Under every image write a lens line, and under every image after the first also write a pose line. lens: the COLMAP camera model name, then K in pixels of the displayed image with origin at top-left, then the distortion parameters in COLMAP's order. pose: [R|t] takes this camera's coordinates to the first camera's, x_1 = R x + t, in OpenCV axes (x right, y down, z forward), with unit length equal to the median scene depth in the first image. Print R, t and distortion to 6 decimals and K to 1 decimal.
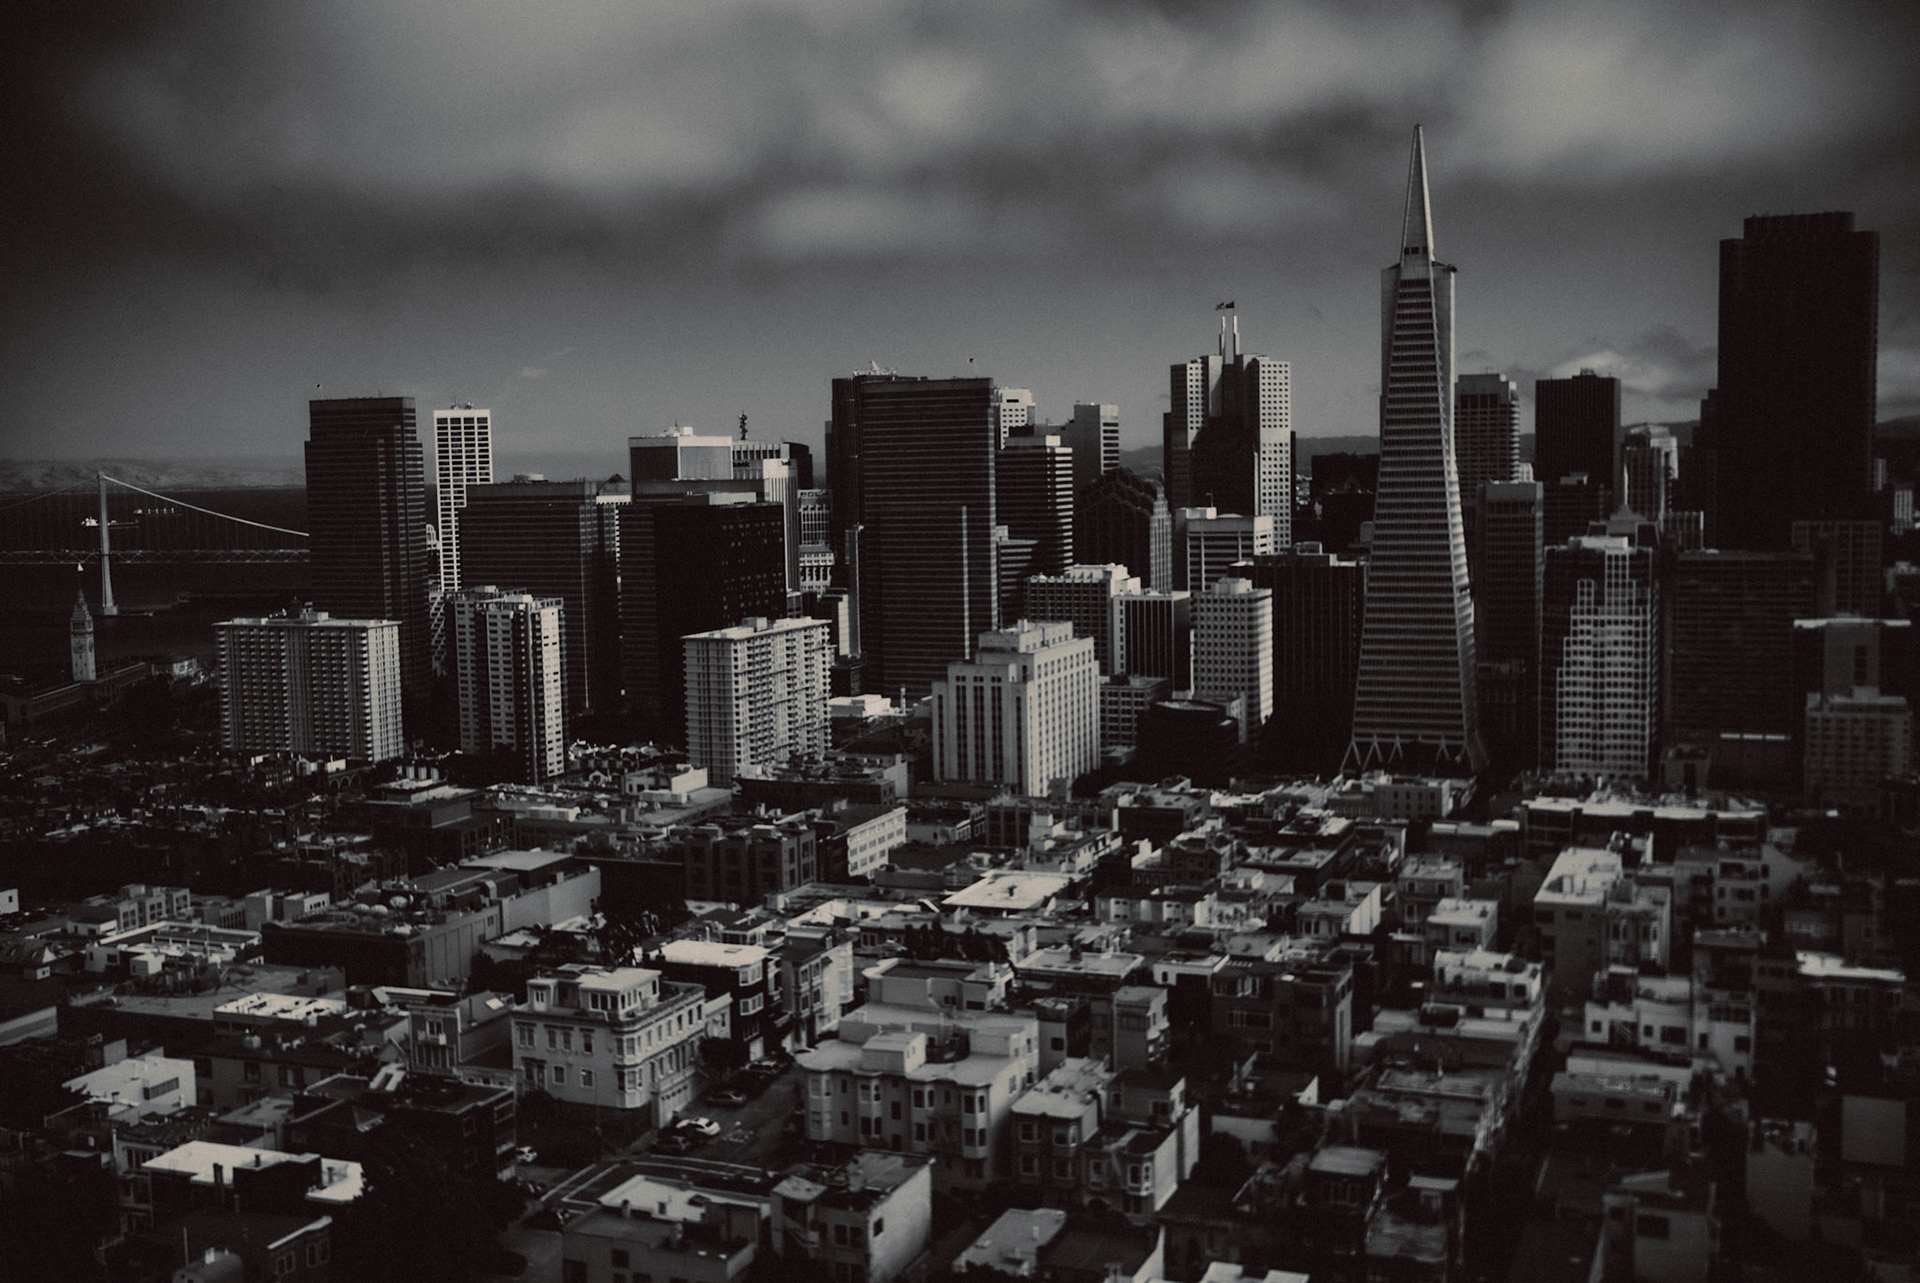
lens RADIAL K [[1856.4, 0, 1015.3], [0, 1856.4, 641.2], [0, 0, 1]] dist [0.011007, -0.009542]
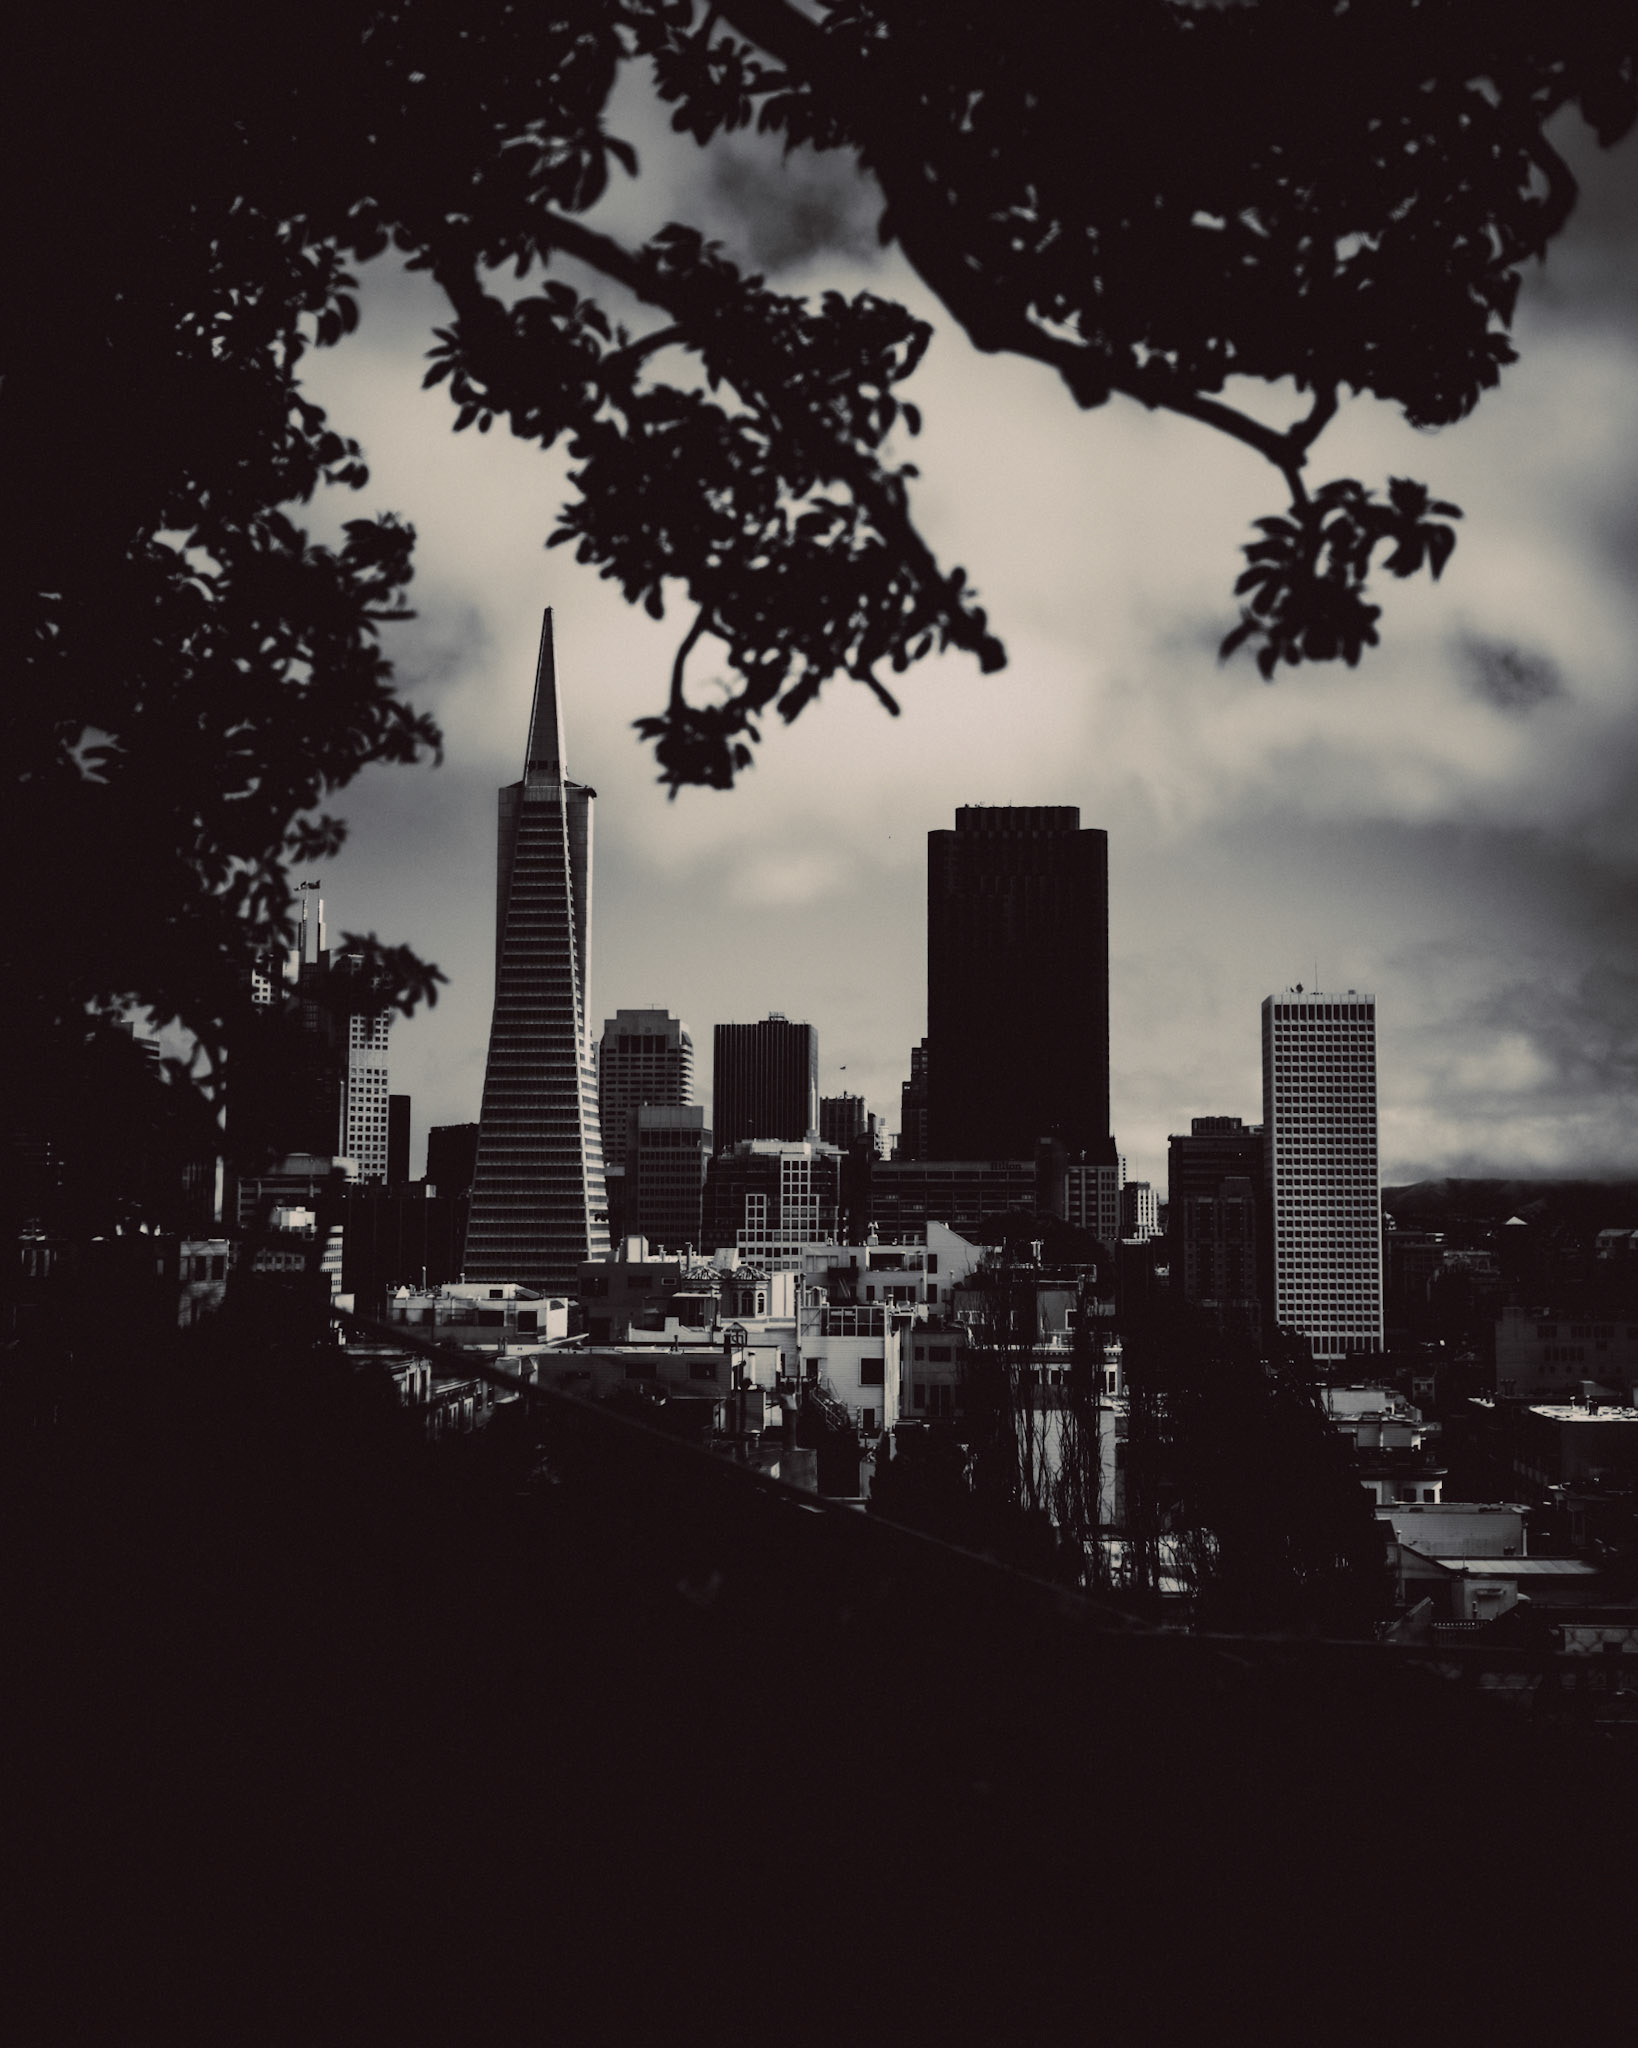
lens RADIAL K [[2394.8, 0, 819.0], [0, 2394.8, 1024.0], [0, 0, 1]] dist [-0.054022, -0.007583]
pose [[0.953563, 0.052522, 0.296580, 0.041690], [0.002719, 0.983138, -0.182847, 0.075611], [-0.301183, 0.175162, 0.937340, 0.077270]]
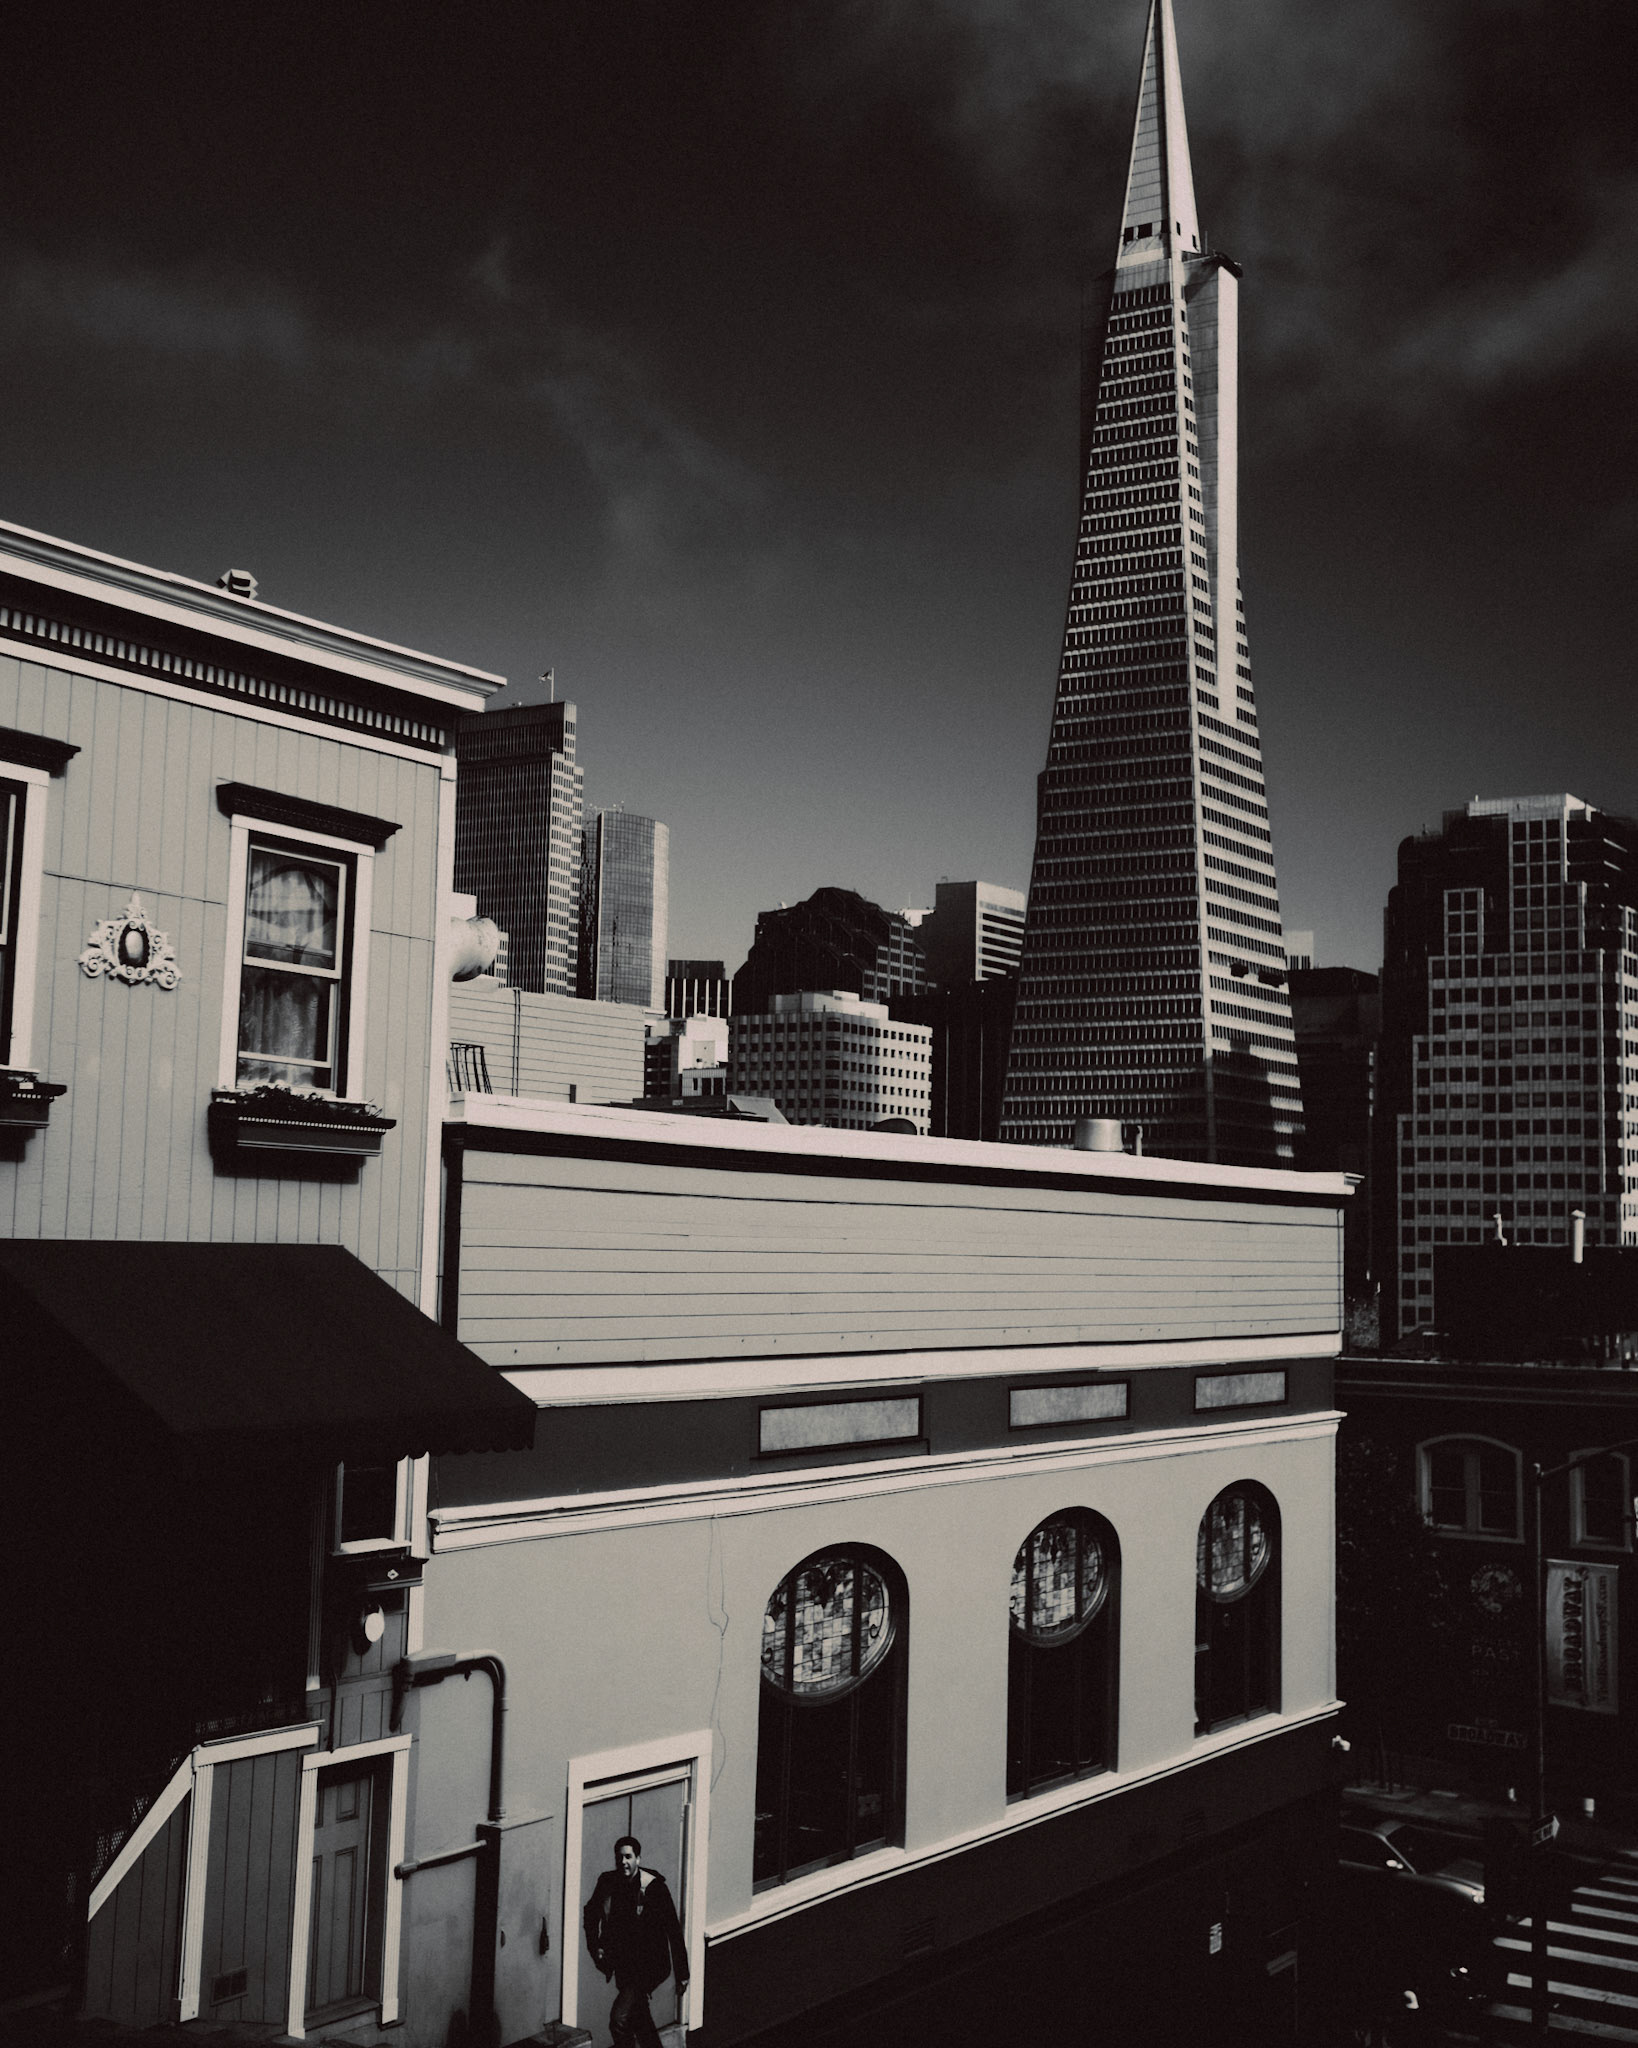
lens RADIAL K [[2394.8, 0, 819.0], [0, 2394.8, 1024.0], [0, 0, 1]] dist [-0.054022, -0.007583]
pose [[0.977592, 0.020813, -0.209479, 0.278746], [-0.058346, 0.982904, -0.174630, 0.091720], [0.202263, 0.182939, 0.962093, 0.486642]]
